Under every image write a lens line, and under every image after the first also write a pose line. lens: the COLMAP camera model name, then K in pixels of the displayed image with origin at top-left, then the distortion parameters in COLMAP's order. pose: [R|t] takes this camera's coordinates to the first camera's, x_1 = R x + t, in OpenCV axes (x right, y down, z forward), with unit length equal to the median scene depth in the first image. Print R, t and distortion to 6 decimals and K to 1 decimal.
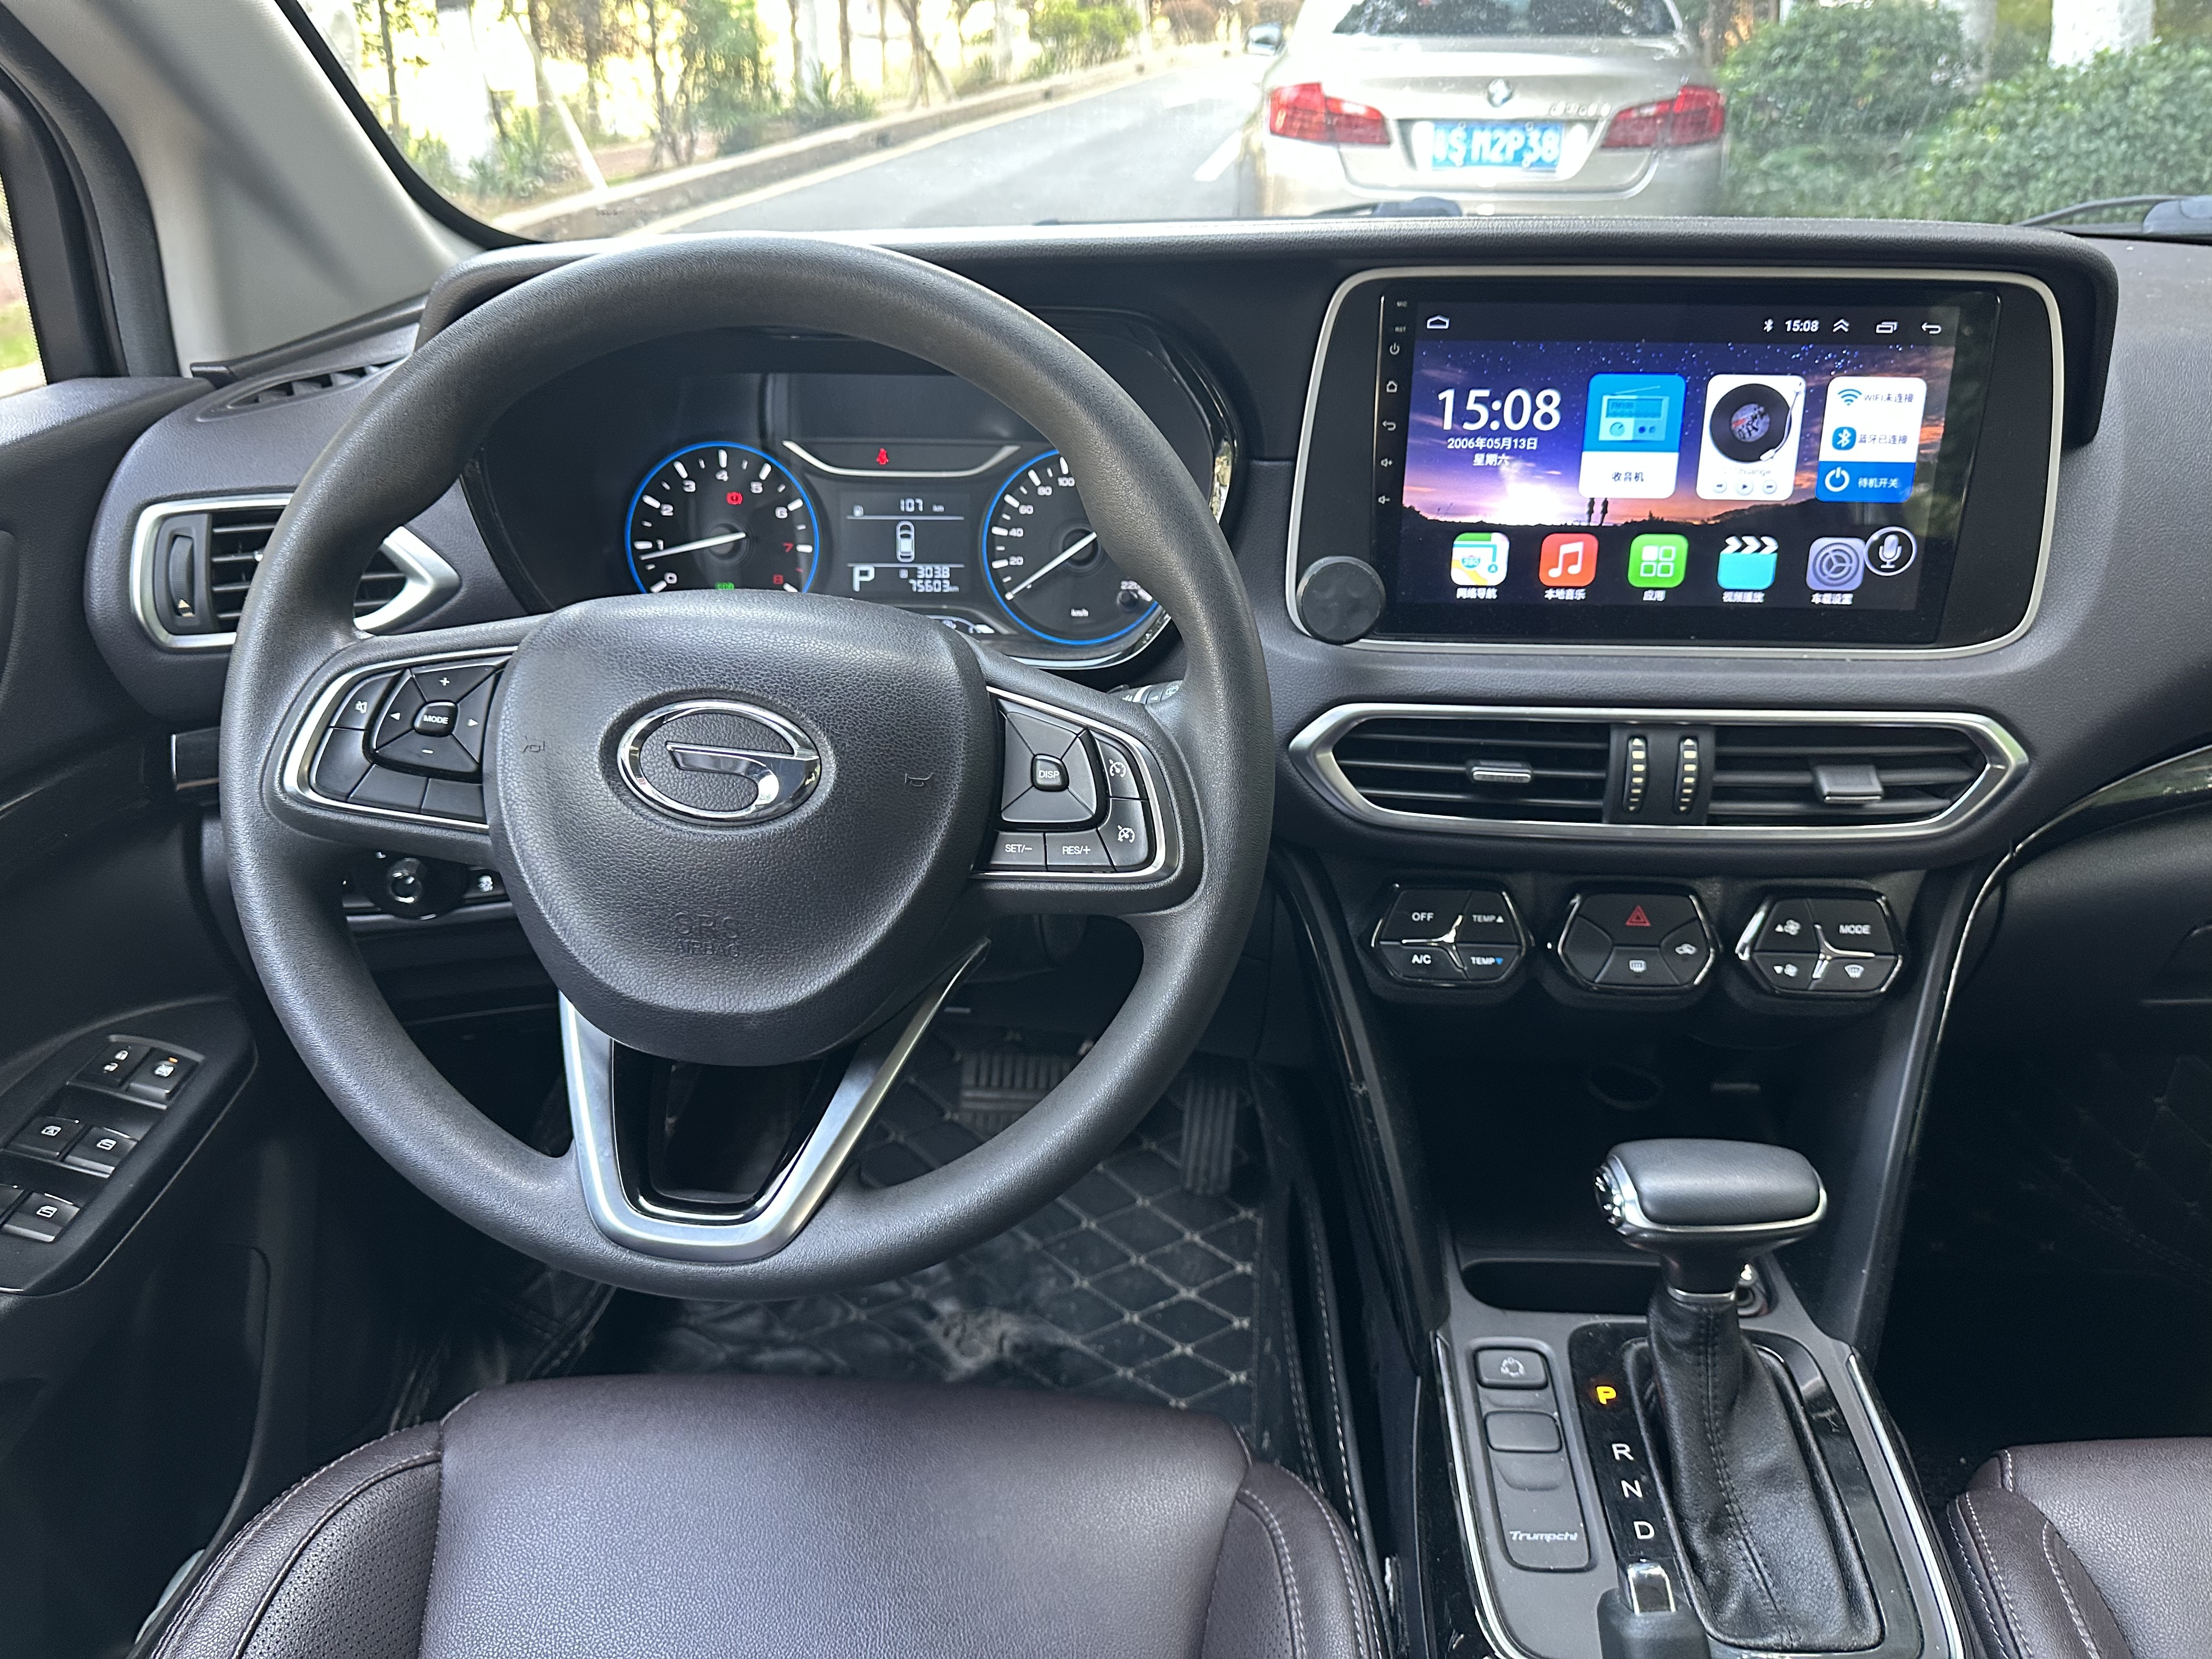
lens RADIAL K [[1573.3, 0, 1100.4], [0, 1573.3, 820.7], [0, 0, 1]] dist [0.082678, -0.138728]
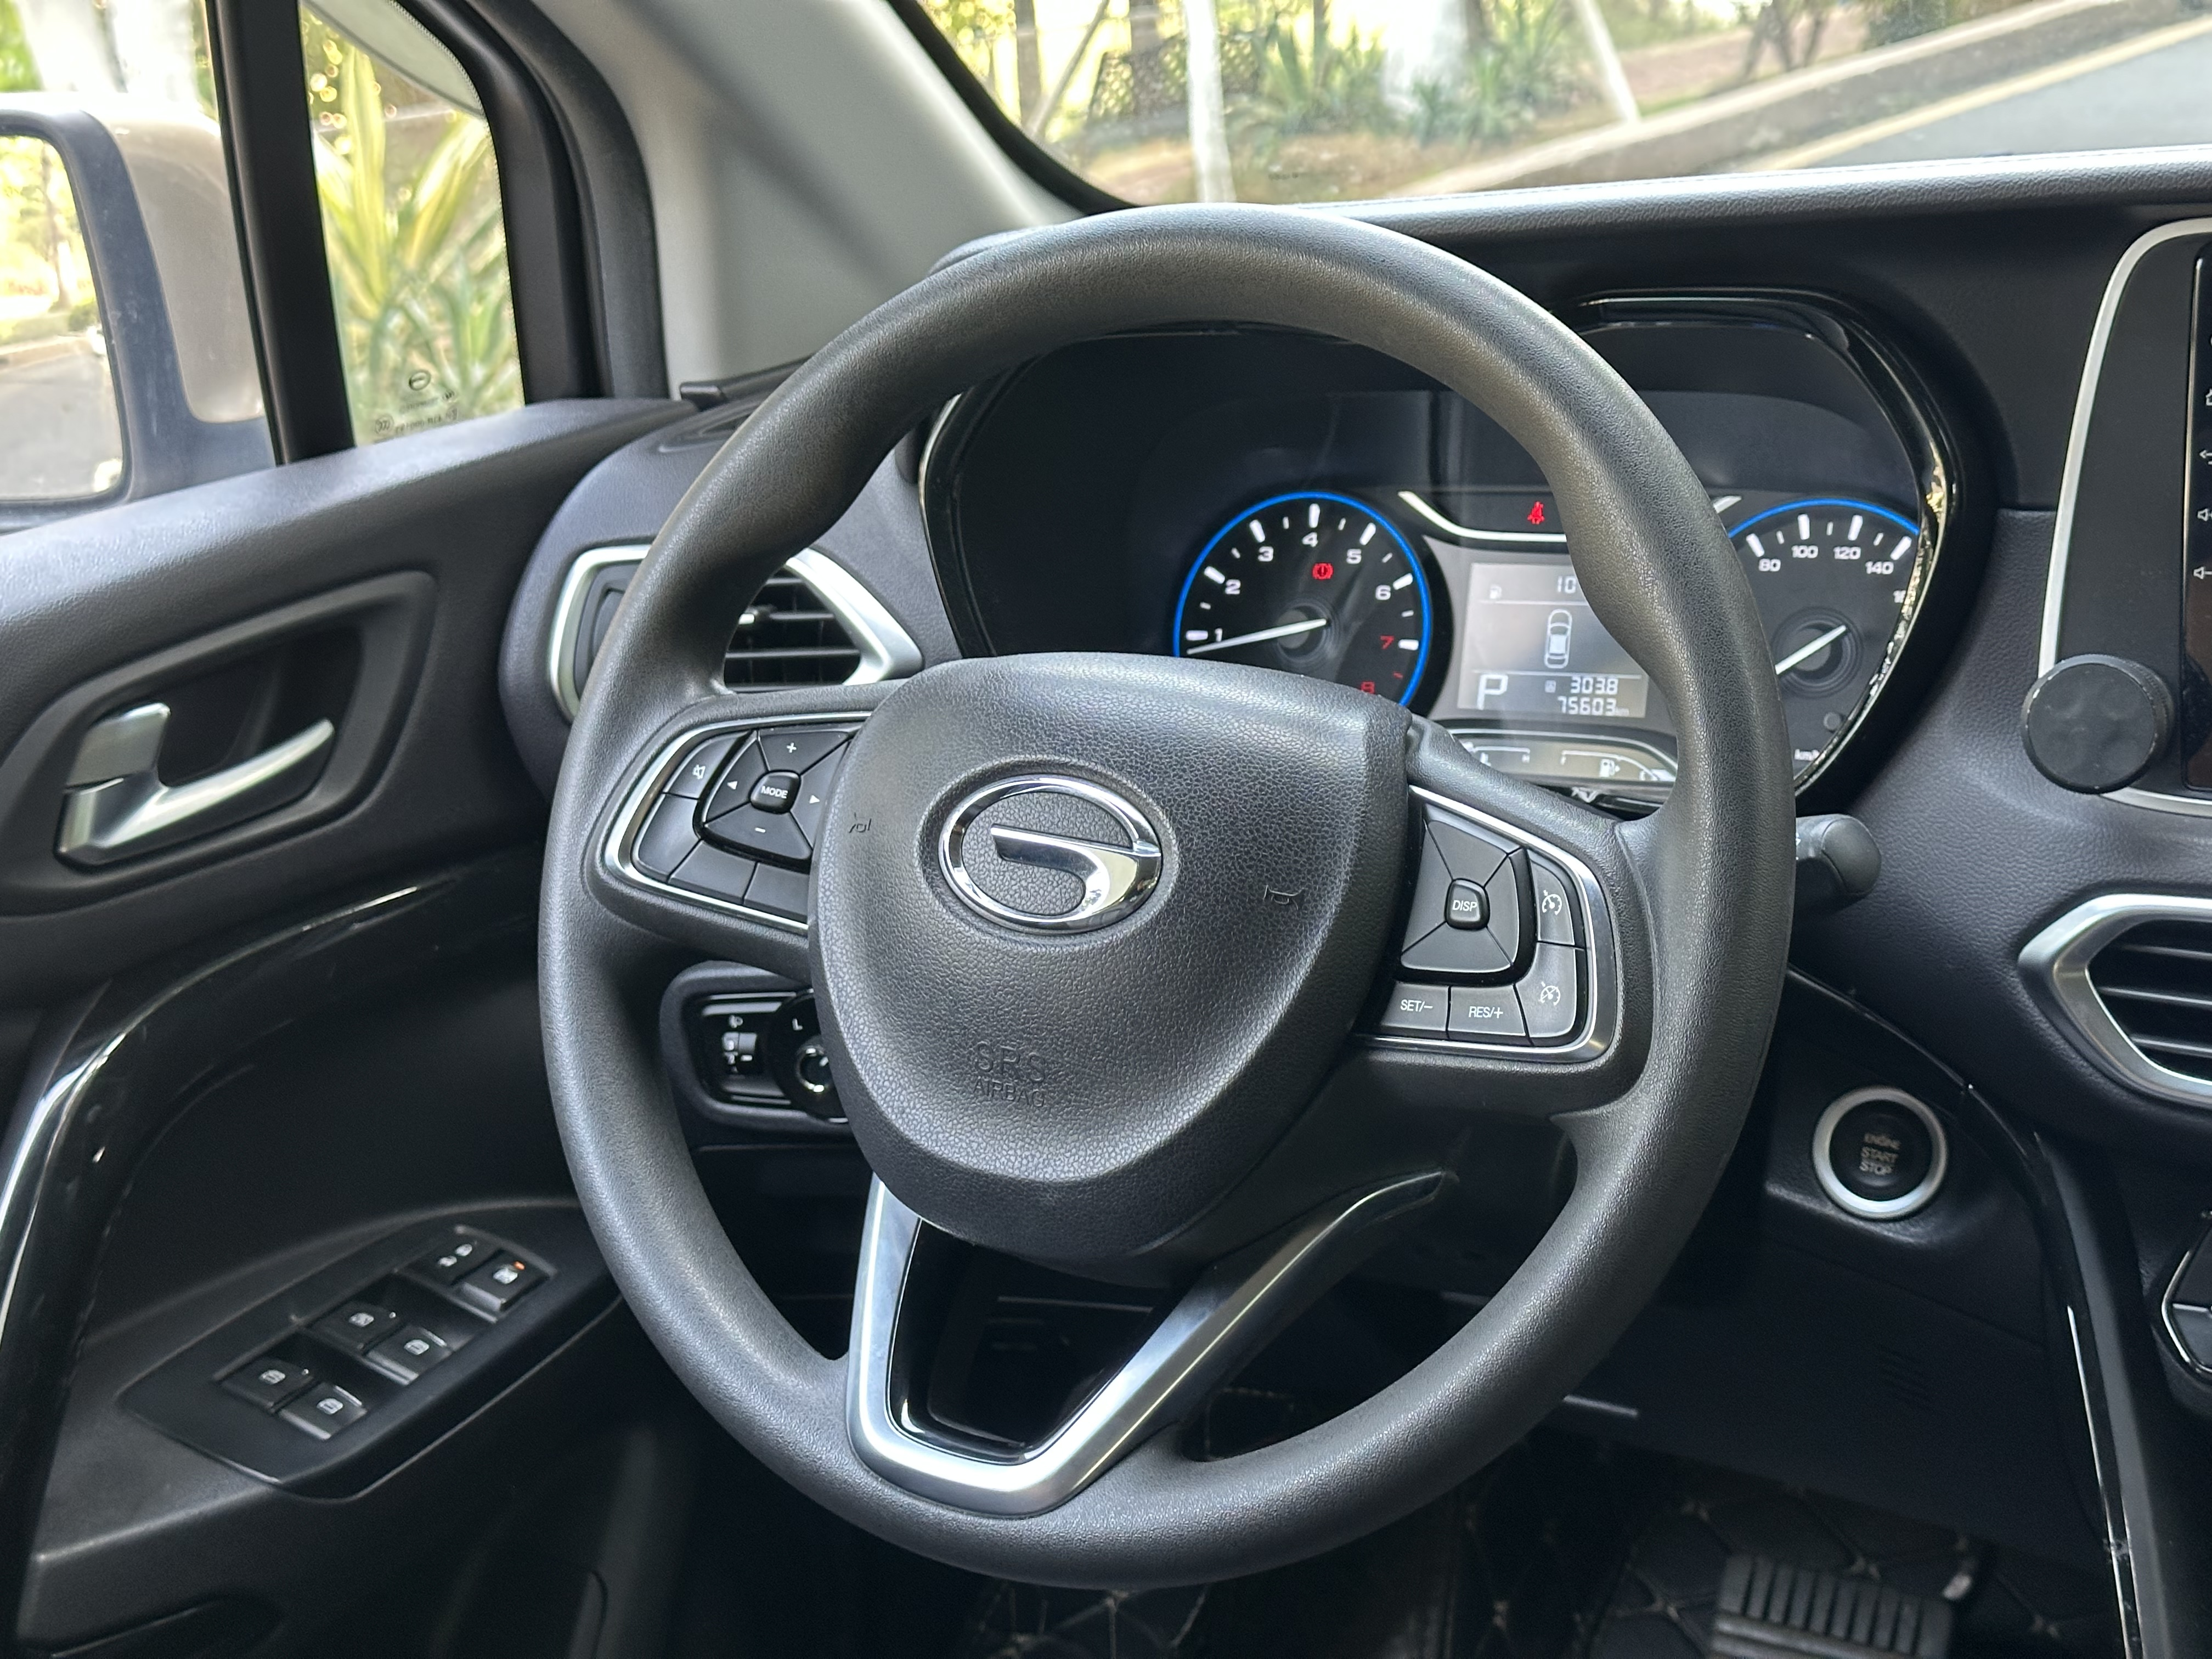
lens RADIAL K [[3128.5, 0, 1069.7], [0, 3128.5, 836.8], [0, 0, 1]] dist [0.123424, -0.084958]
pose [[0.890248, 0.061039, -0.451367, 0.352742], [-0.128336, 0.984445, -0.119994, 0.105450], [0.437021, 0.164751, 0.884234, -0.276194]]
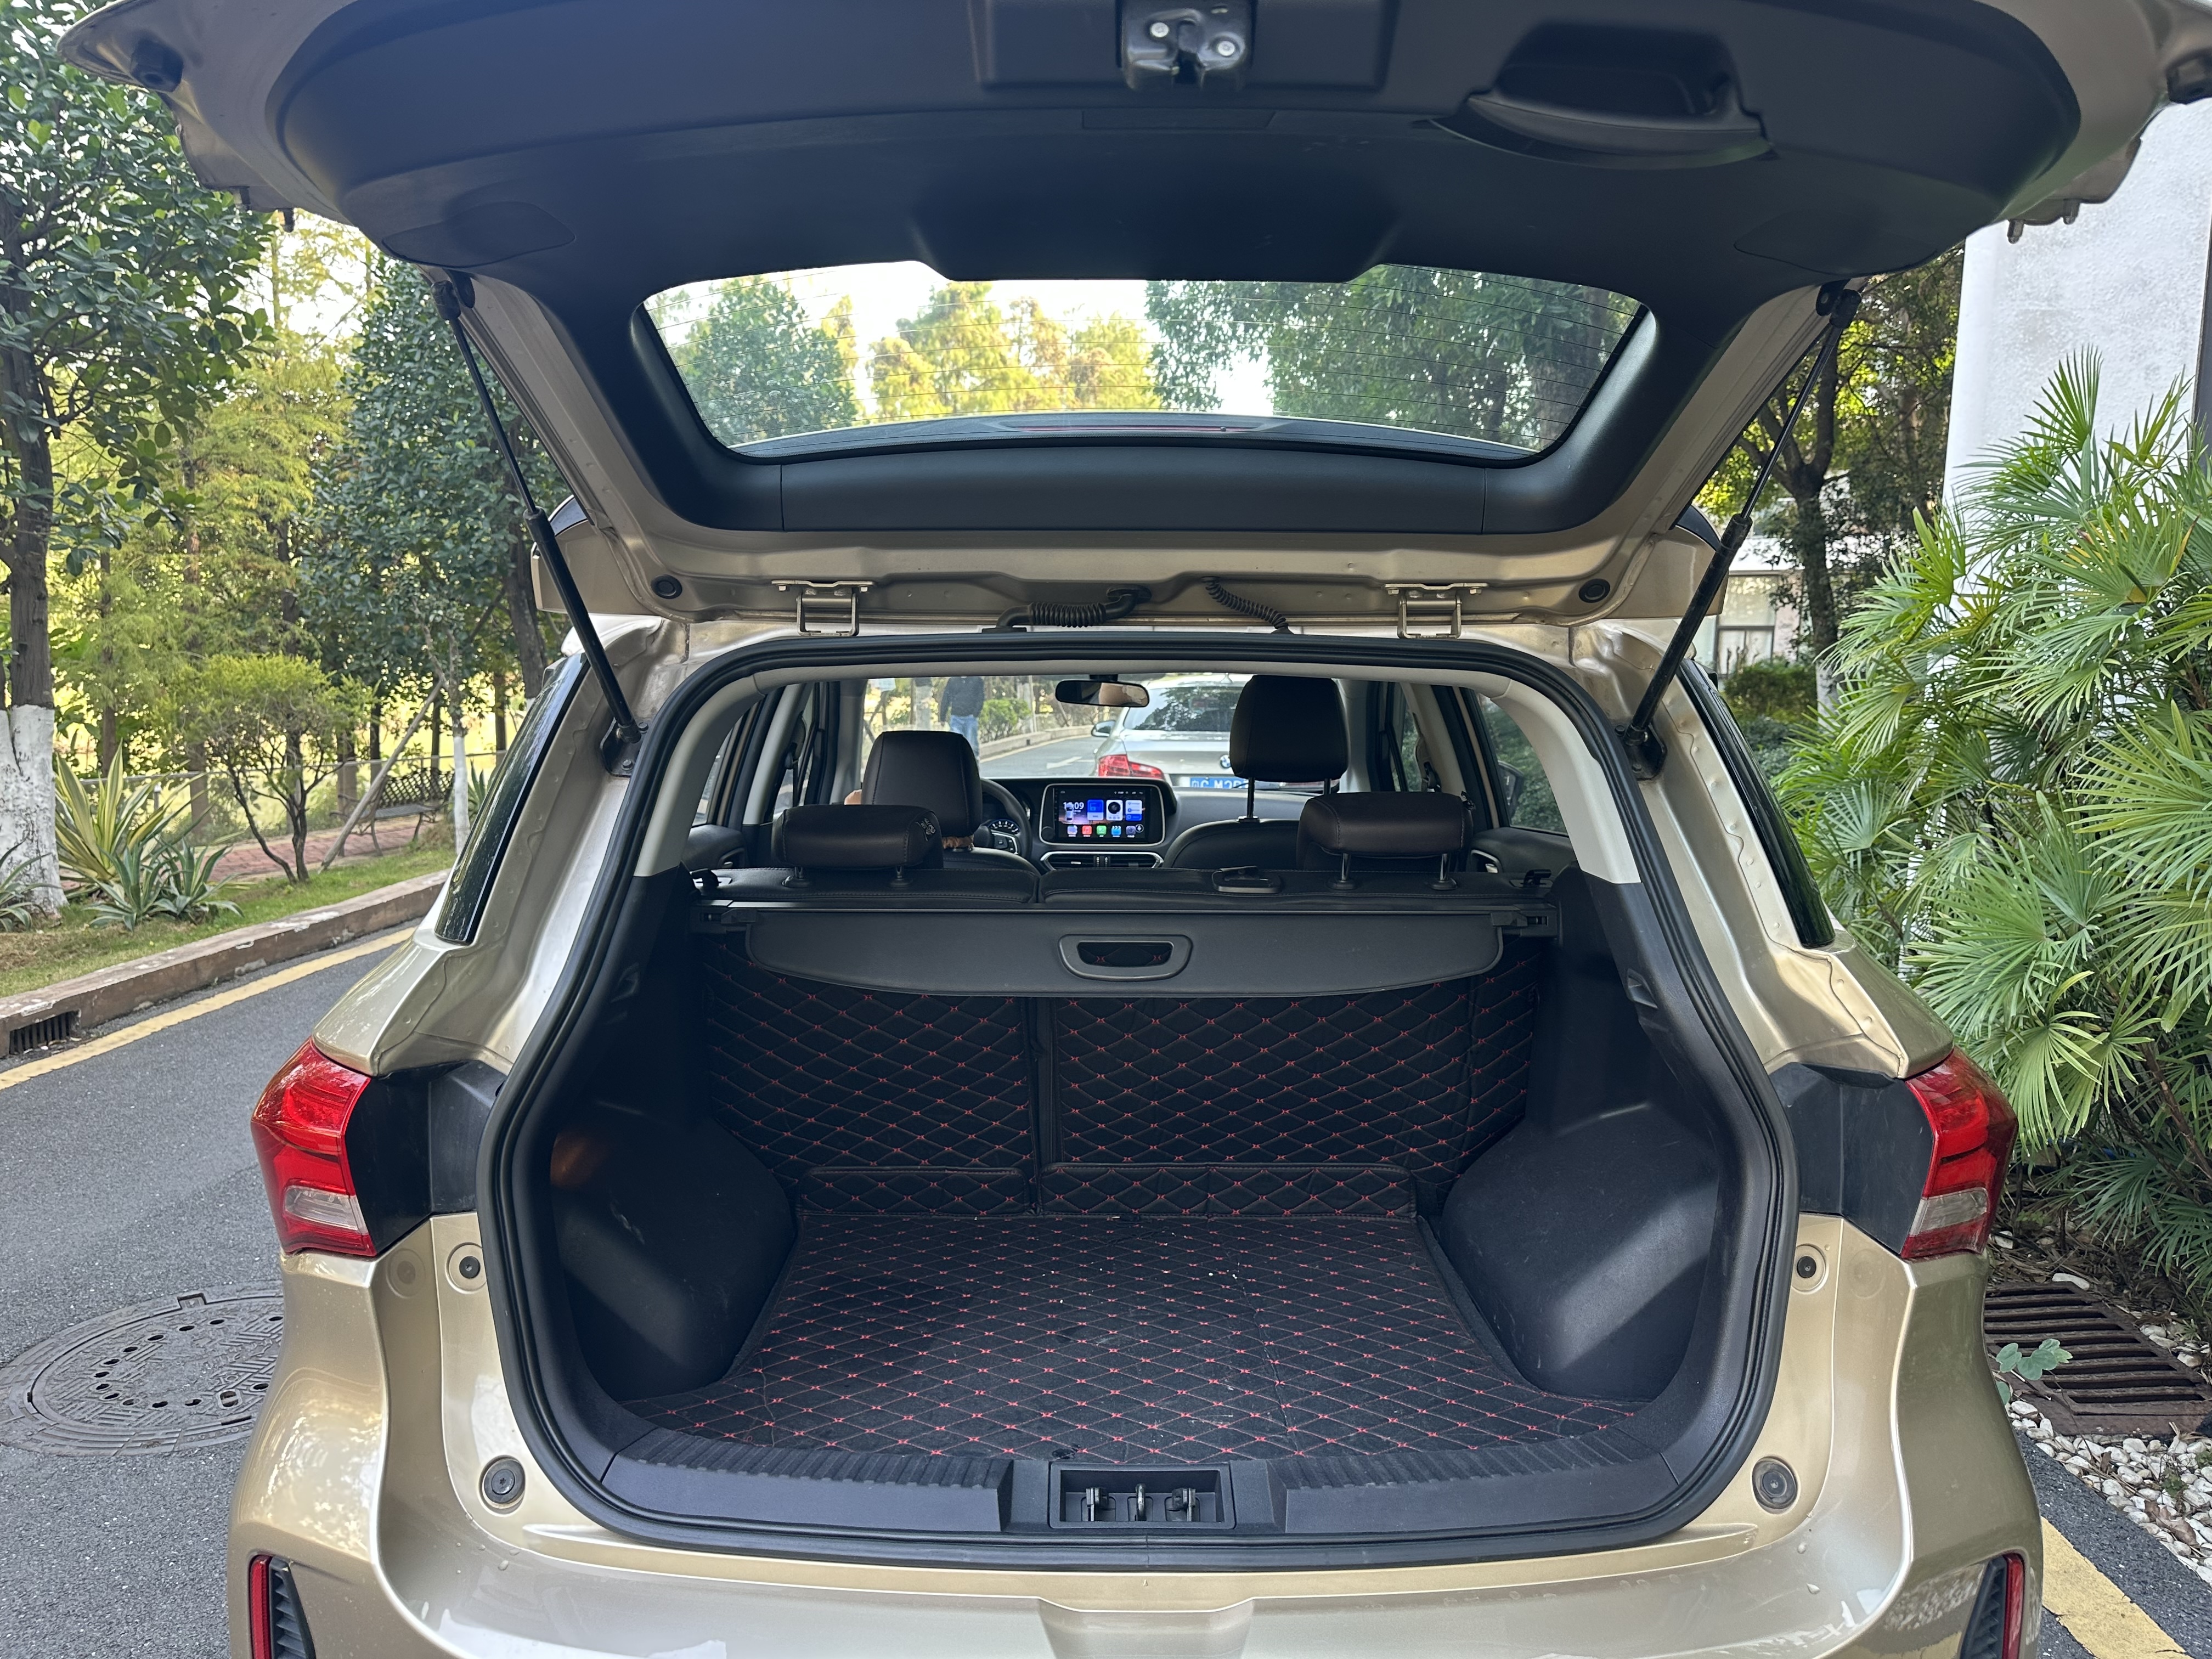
lens RADIAL K [[1573.3, 0, 1100.4], [0, 1573.3, 820.7], [0, 0, 1]] dist [0.082678, -0.138728]
pose [[0.997711, 0.008226, 0.067119, -0.049255], [0.017935, 0.924838, -0.379938, 2.039809], [-0.065200, 0.380272, 0.922574, -4.440094]]
